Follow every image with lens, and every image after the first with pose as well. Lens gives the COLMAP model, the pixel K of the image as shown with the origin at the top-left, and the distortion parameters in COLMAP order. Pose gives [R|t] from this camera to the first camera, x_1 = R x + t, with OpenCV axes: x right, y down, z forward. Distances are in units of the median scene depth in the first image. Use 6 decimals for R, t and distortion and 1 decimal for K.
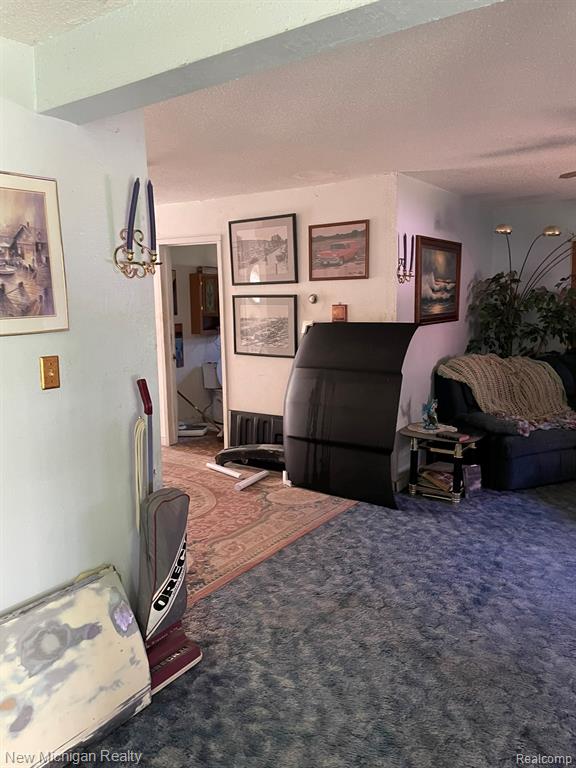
lens RADIAL K [[581.5, 0, 285.3], [0, 581.5, 378.4], [0, 0, 1]] dist [0.077595, -0.104977]
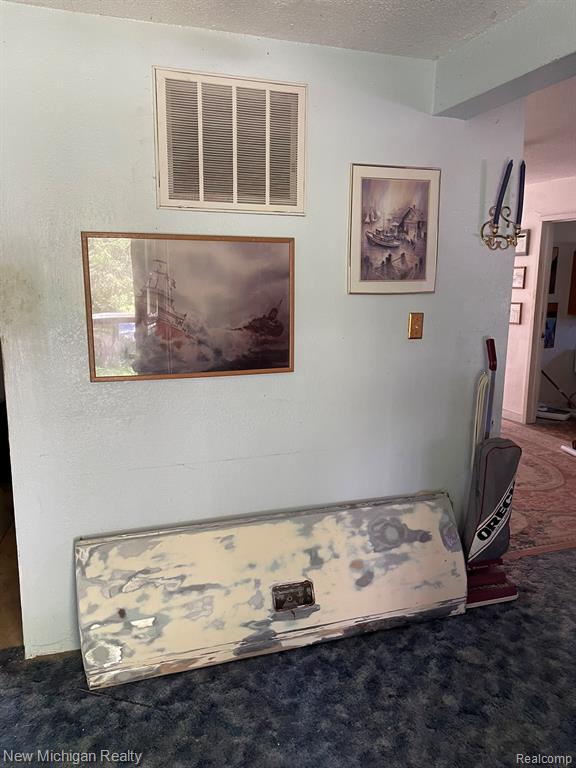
lens RADIAL K [[581.5, 0, 285.4], [0, 581.5, 383.8], [0, 0, 1]] dist [0.077595, -0.104977]
pose [[0.810136, 0.126249, -0.572487, 0.097258], [-0.104473, 0.991996, 0.070921, 0.049351], [0.576858, 0.002354, 0.816841, -0.169479]]
